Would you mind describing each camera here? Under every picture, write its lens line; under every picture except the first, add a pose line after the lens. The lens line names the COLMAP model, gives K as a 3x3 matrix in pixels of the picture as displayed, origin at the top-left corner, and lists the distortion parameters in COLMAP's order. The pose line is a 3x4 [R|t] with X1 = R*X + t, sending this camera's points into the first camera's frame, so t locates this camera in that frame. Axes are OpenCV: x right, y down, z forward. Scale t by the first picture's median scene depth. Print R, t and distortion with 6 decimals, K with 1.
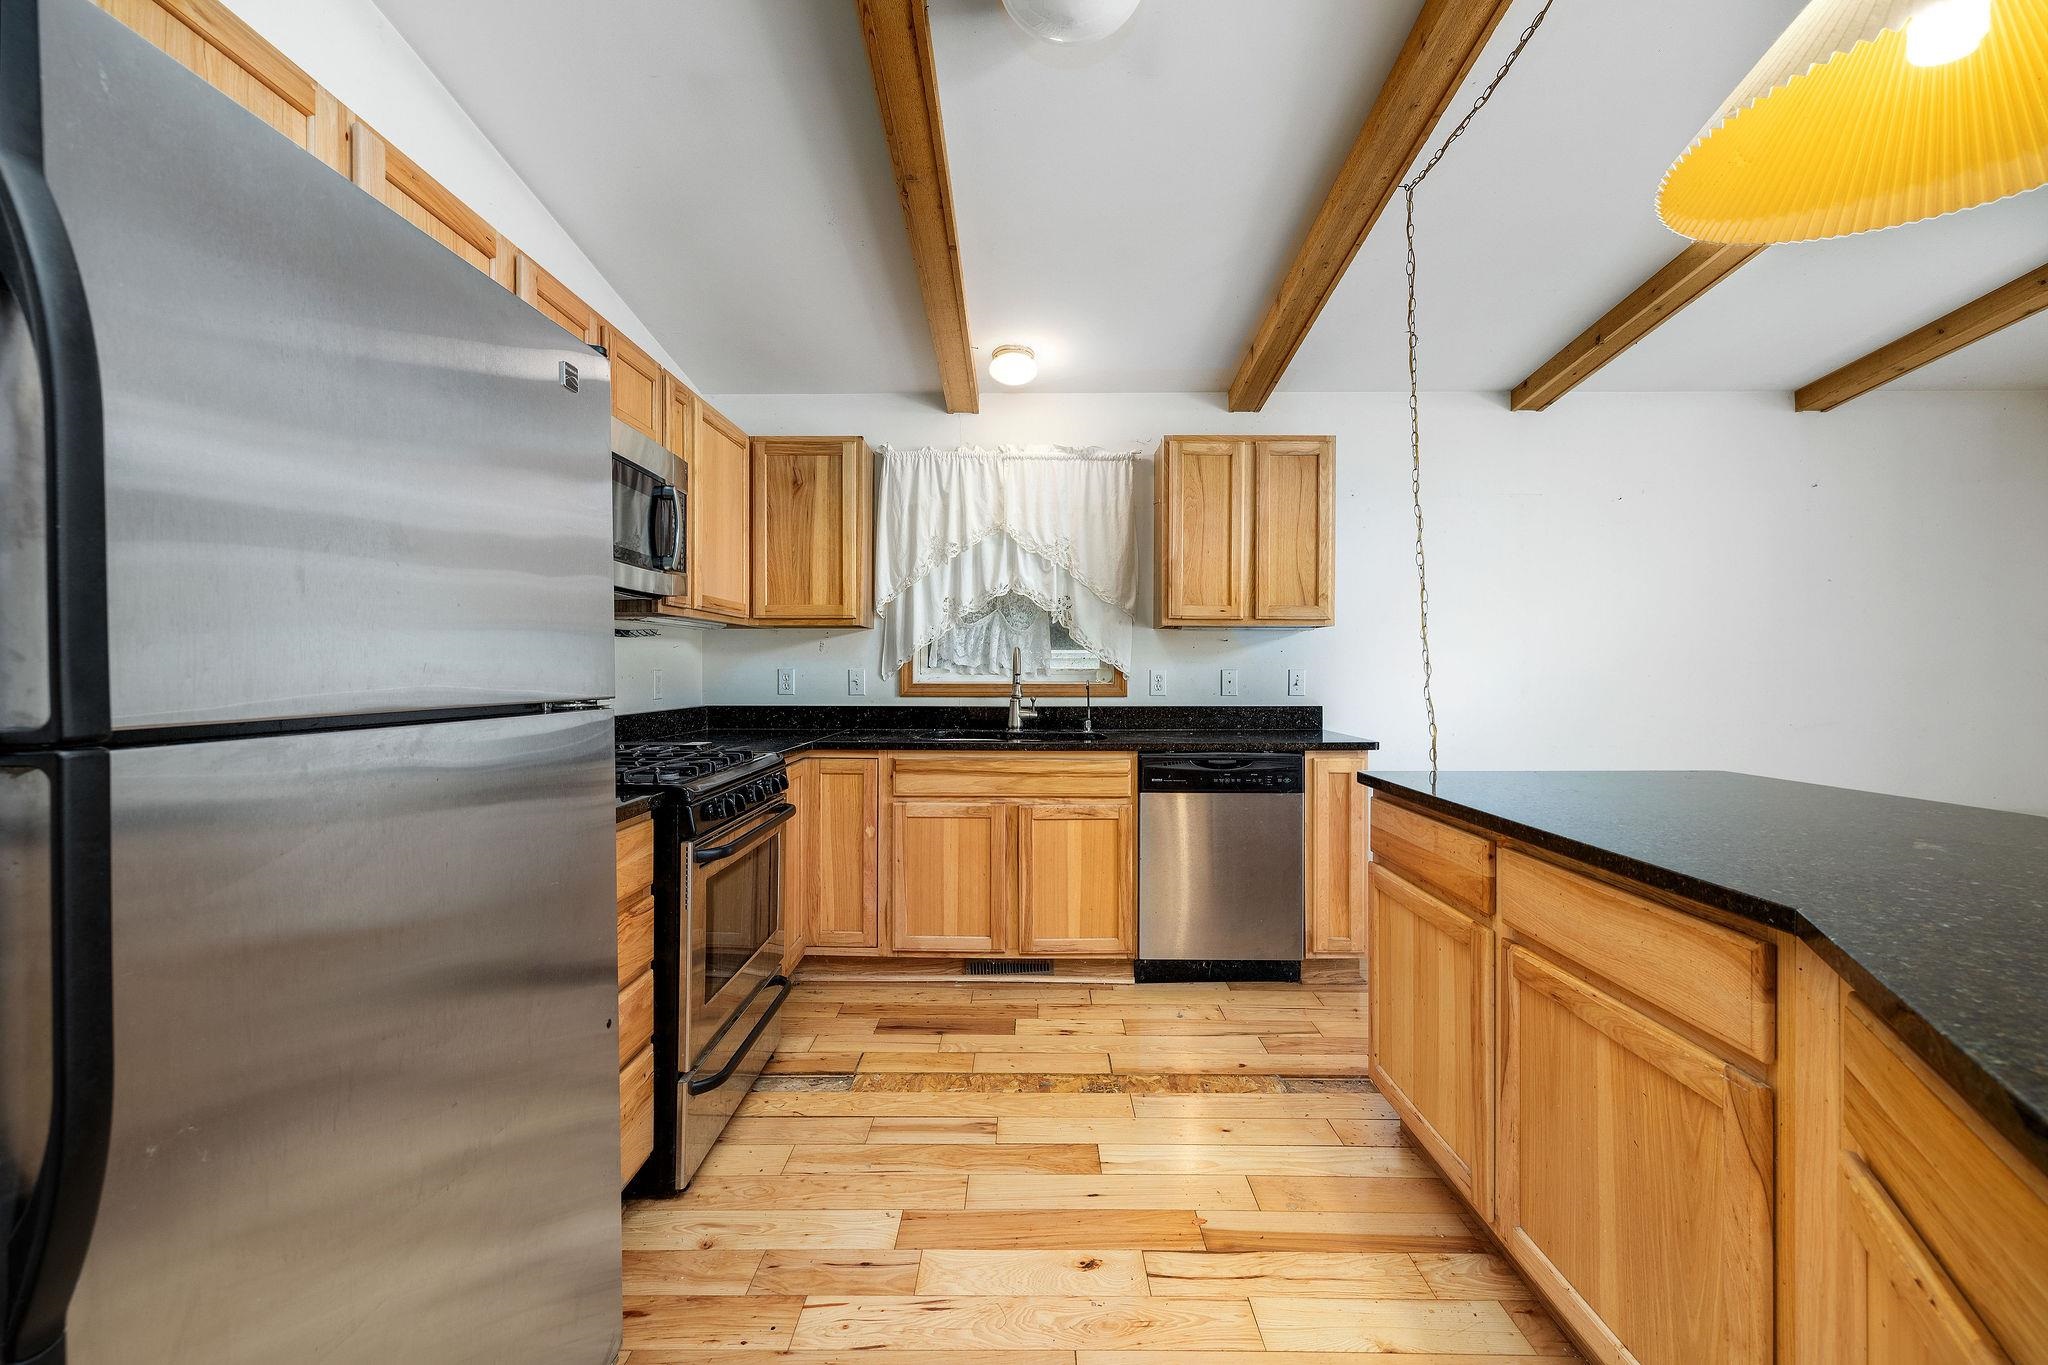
lens RADIAL K [[852.9, 0, 1022.5], [0, 852.9, 672.2], [0, 0, 1]] dist [-0.006424, 0.000535]
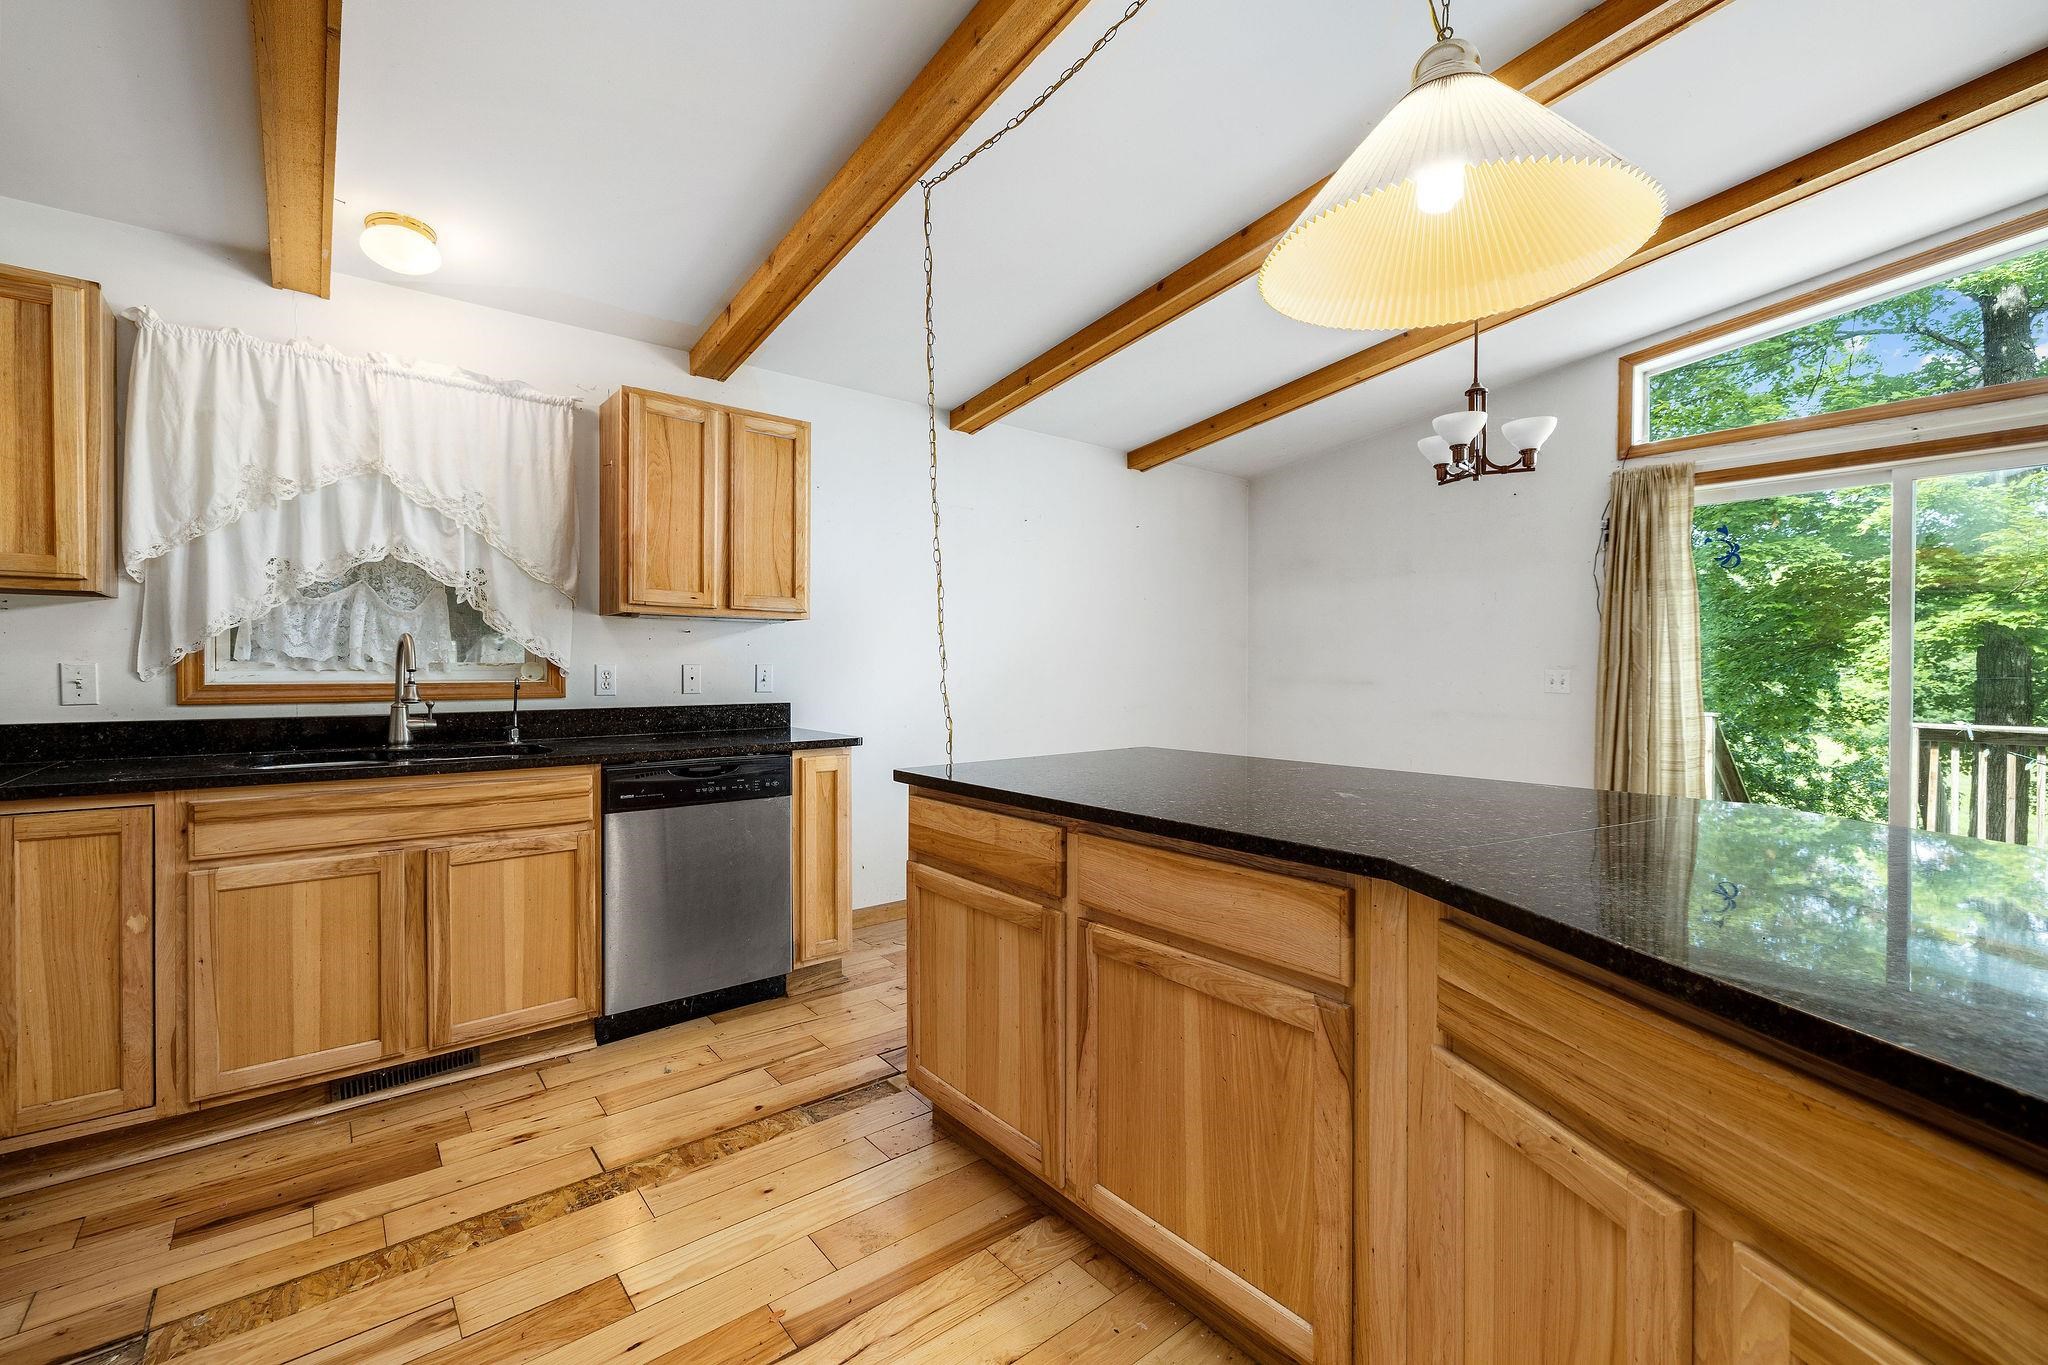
lens RADIAL K [[852.9, 0, 1017.1], [0, 852.9, 675.8], [0, 0, 1]] dist [-0.006424, 0.000535]
pose [[0.764468, -0.006800, 0.644625, -0.085890], [0.000556, 0.999951, 0.009888, 0.000315], [-0.644661, -0.007200, 0.764435, 0.117188]]
